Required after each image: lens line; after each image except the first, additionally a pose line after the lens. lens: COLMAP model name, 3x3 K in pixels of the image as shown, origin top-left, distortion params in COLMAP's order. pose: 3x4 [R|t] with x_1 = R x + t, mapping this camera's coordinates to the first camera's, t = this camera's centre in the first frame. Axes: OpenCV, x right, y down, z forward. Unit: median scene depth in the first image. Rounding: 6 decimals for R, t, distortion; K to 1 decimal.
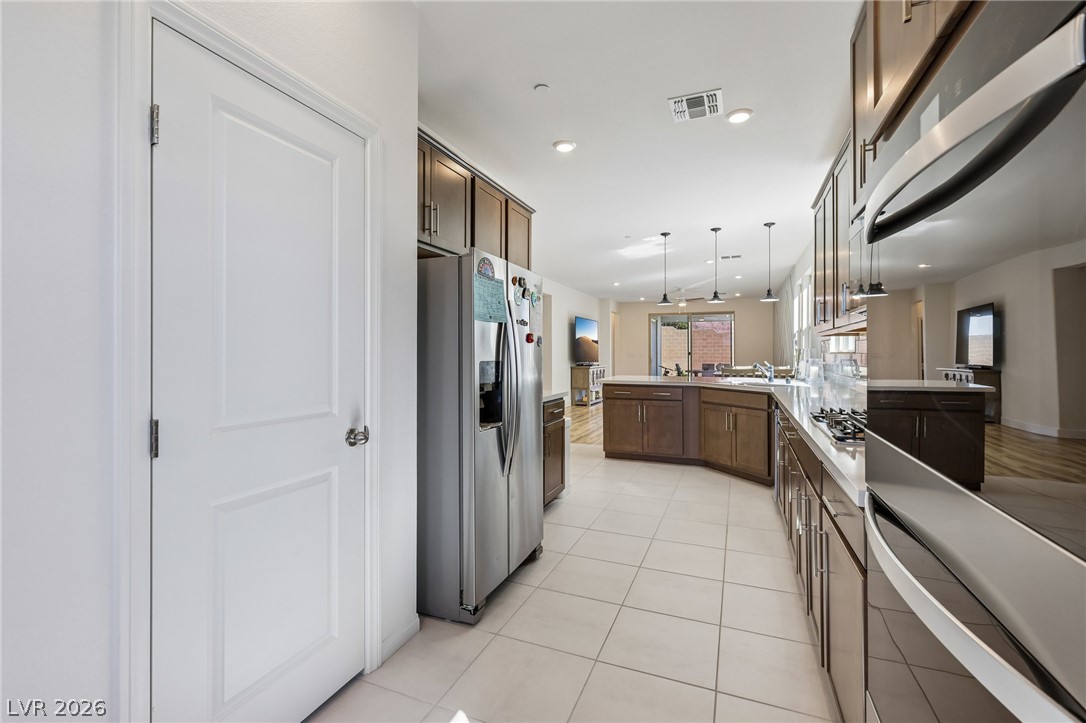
lens RADIAL K [[470.3, 0, 540.9], [0, 470.3, 349.0], [0, 0, 1]] dist [-0.000924, 0.000354]
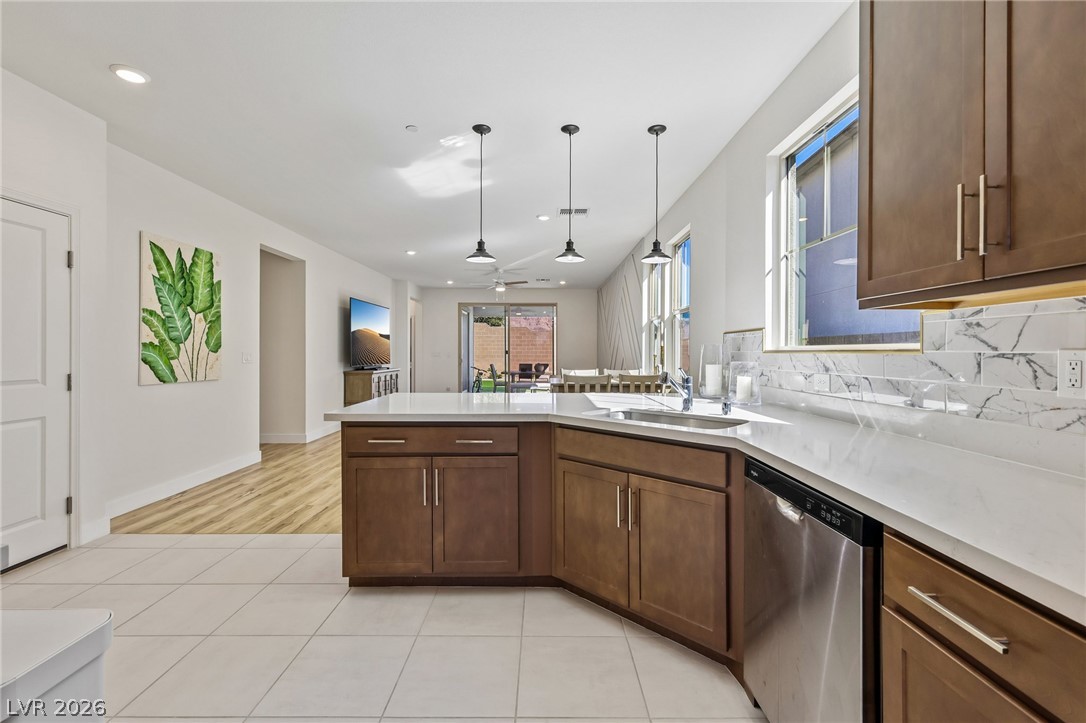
lens RADIAL K [[470.3, 0, 543.4], [0, 470.3, 351.9], [0, 0, 1]] dist [-0.000924, 0.000354]
pose [[0.922098, -0.000435, 0.386957, 0.143057], [-0.003010, 0.999961, 0.008296, 0.005076], [-0.386946, -0.008814, 0.922060, 0.557682]]
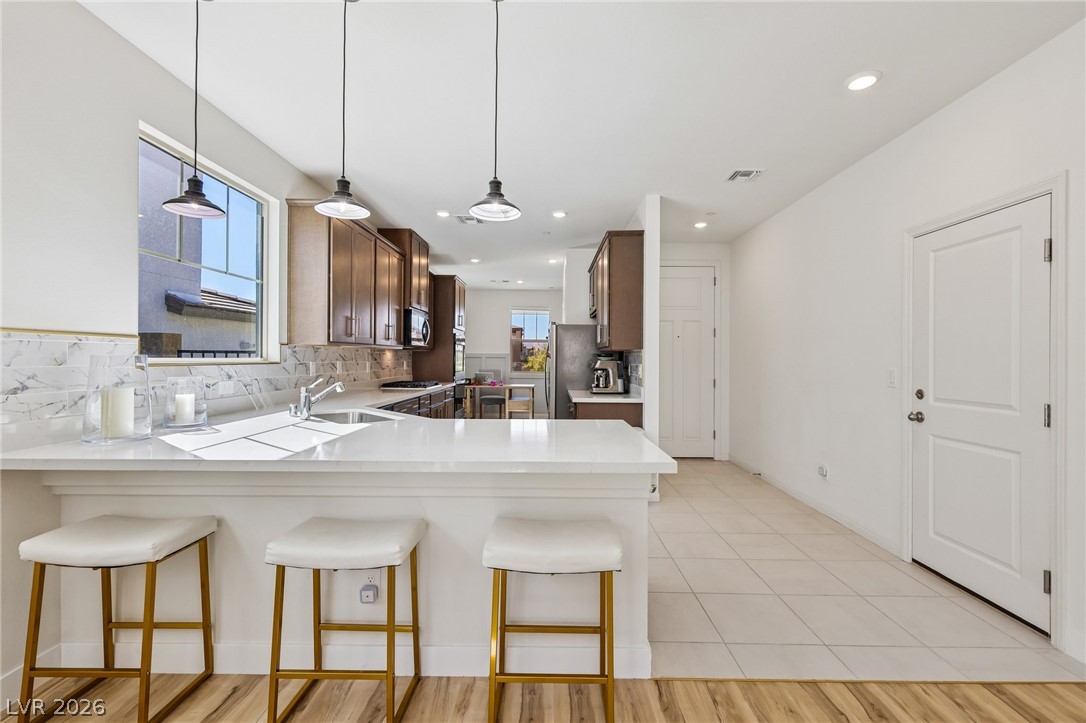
lens RADIAL K [[470.3, 0, 543.7], [0, 470.3, 357.0], [0, 0, 1]] dist [-0.000924, 0.000354]
pose [[-0.925456, -0.008989, -0.378748, 0.408893], [-0.005958, 0.999940, -0.009175, 0.002649], [0.378808, -0.006235, -0.925454, 1.508995]]
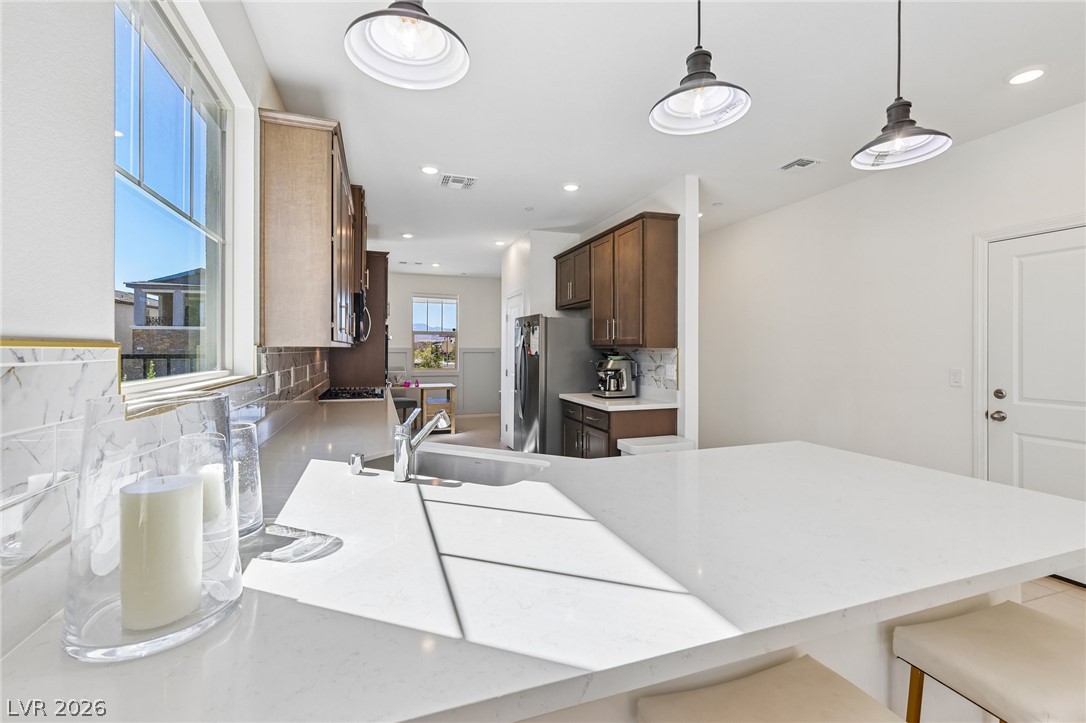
lens RADIAL K [[470.3, 0, 540.7], [0, 470.3, 352.8], [0, 0, 1]] dist [-0.000924, 0.000354]
pose [[-0.741005, 0.003192, -0.671492, 0.592865], [0.002211, 0.999995, 0.002314, -0.014469], [0.671496, 0.000230, -0.741008, 1.211012]]
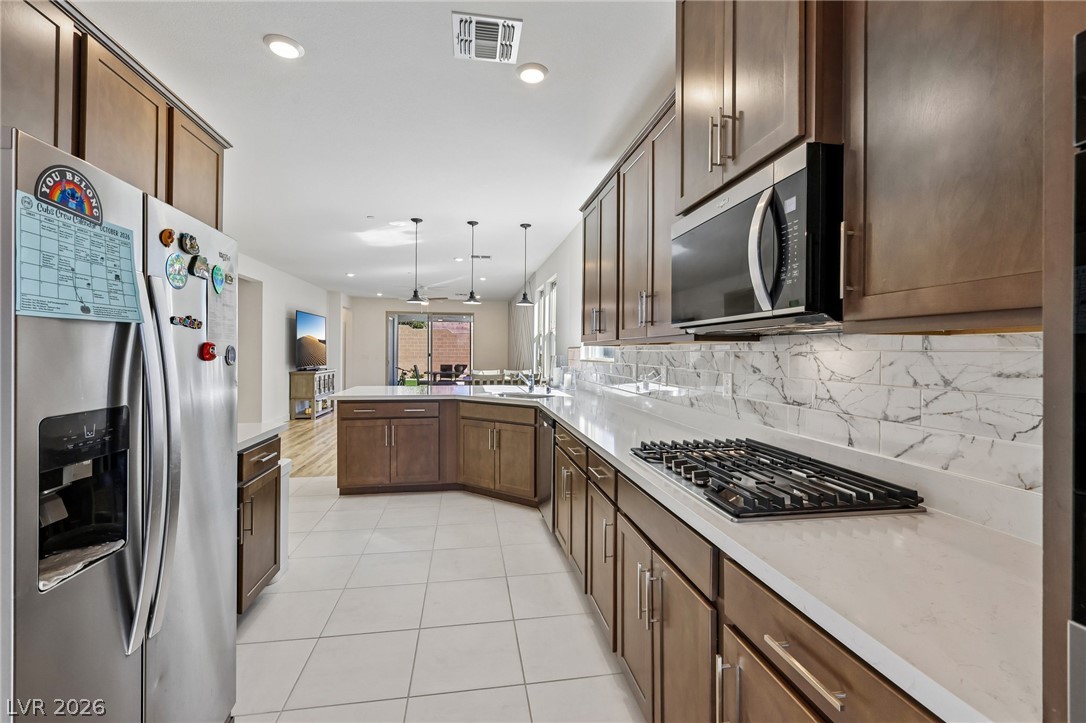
lens RADIAL K [[470.3, 0, 542.3], [0, 470.3, 349.8], [0, 0, 1]] dist [-0.000924, 0.000354]
pose [[0.848218, 0.006246, 0.529610, 0.008247], [-0.009152, 0.999954, 0.002864, -0.015413], [-0.529568, -0.007277, 0.848236, 0.178301]]
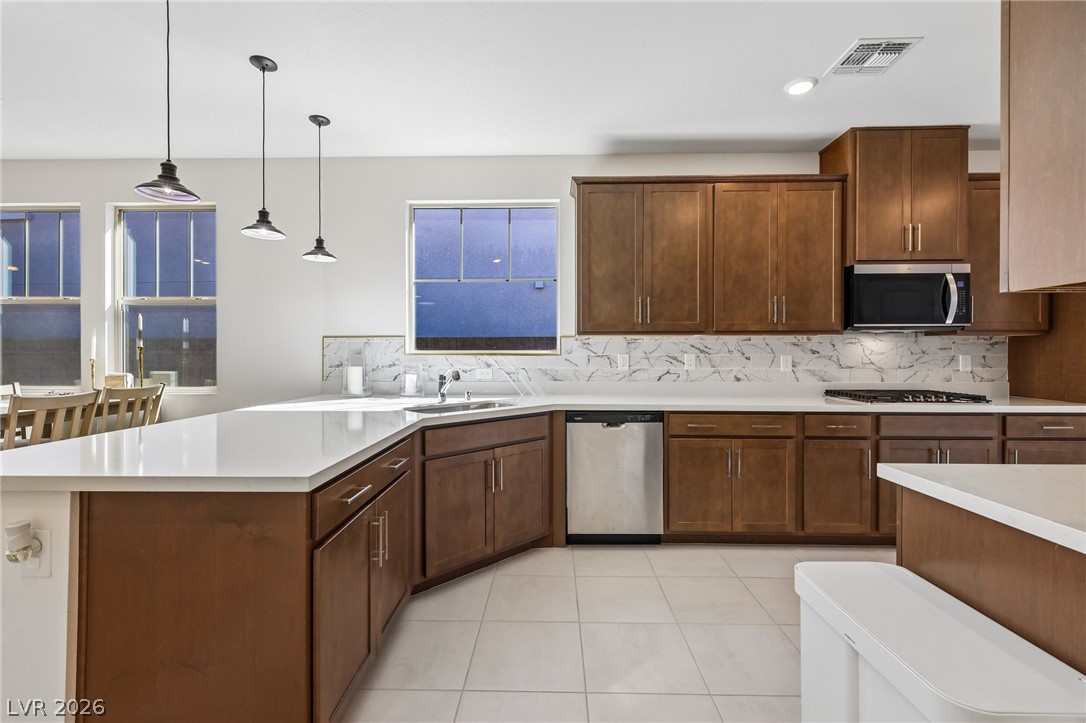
lens RADIAL K [[470.3, 0, 537.1], [0, 470.3, 358.4], [0, 0, 1]] dist [-0.000924, 0.000354]
pose [[-0.363526, -0.006044, 0.931564, -0.129734], [-0.007260, 0.999967, 0.003655, 0.010068], [-0.931556, -0.005435, -0.363558, 1.035100]]
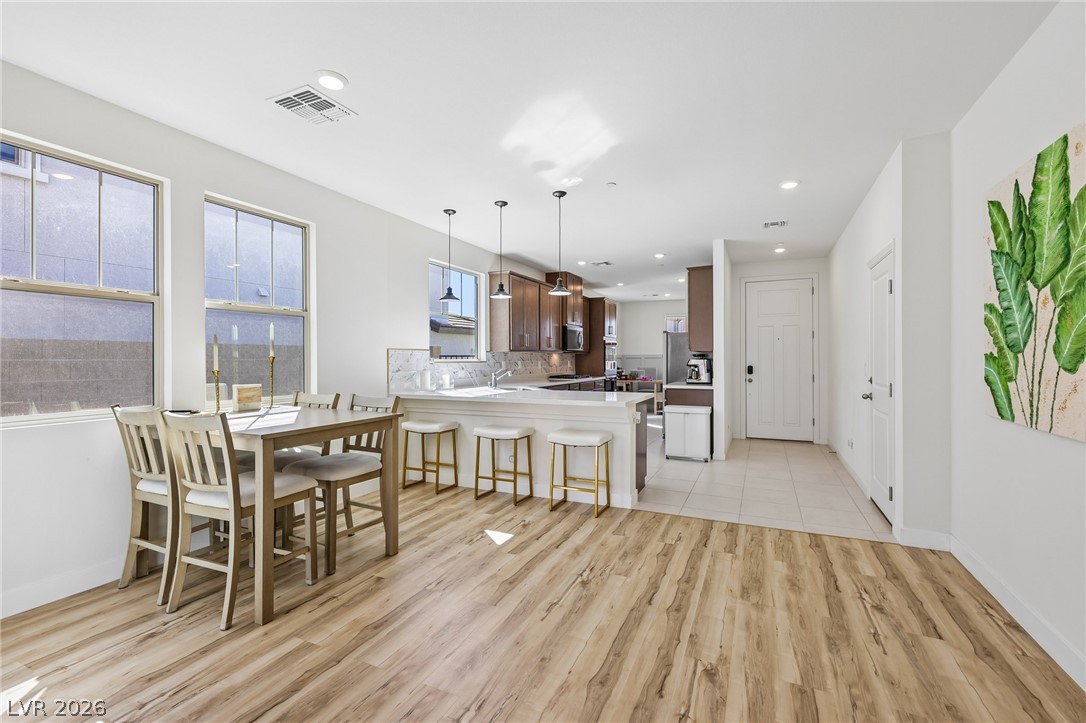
lens RADIAL K [[470.3, 0, 542.5], [0, 470.3, 358.1], [0, 0, 1]] dist [-0.000924, 0.000354]
pose [[-0.999199, 0.000556, 0.040013, 0.305633], [0.000244, 0.999970, -0.007805, 0.007268], [-0.040017, -0.007789, -0.999169, 1.975213]]
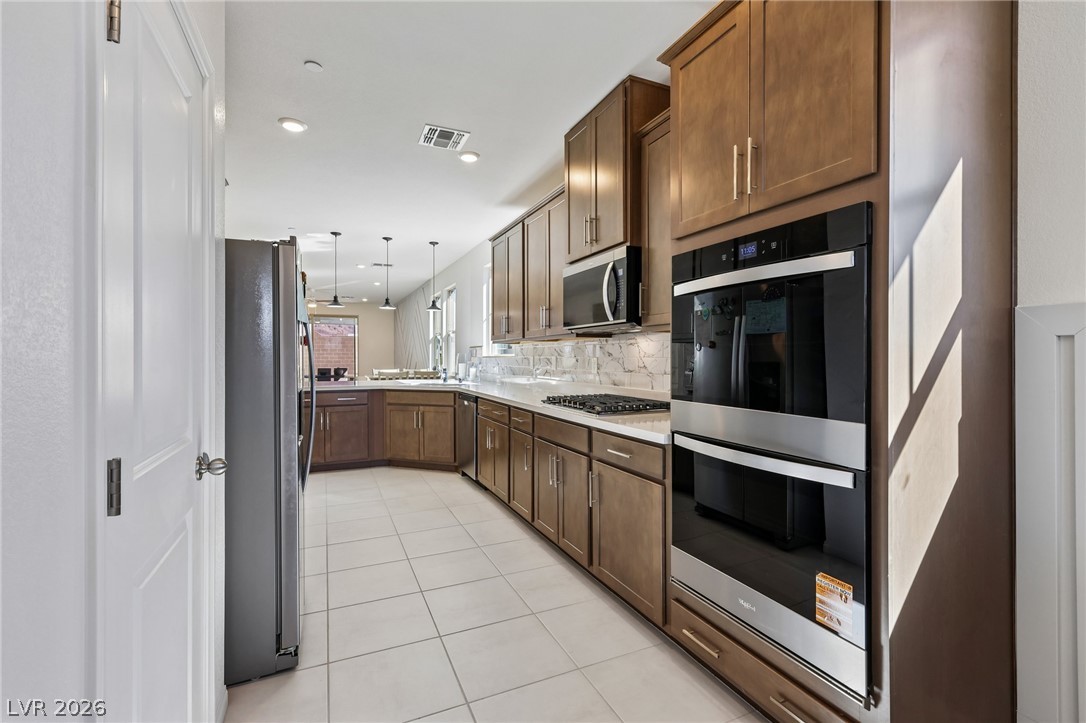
lens RADIAL K [[485.4, 0, 535.1], [0, 485.4, 355.6], [0, 0, 1]] dist [0.020719, -0.000097]
pose [[0.692090, -0.001531, 0.721810, -0.202645], [-0.002661, 0.999986, 0.004673, -0.000776], [-0.721807, -0.005155, 0.692076, 0.017211]]
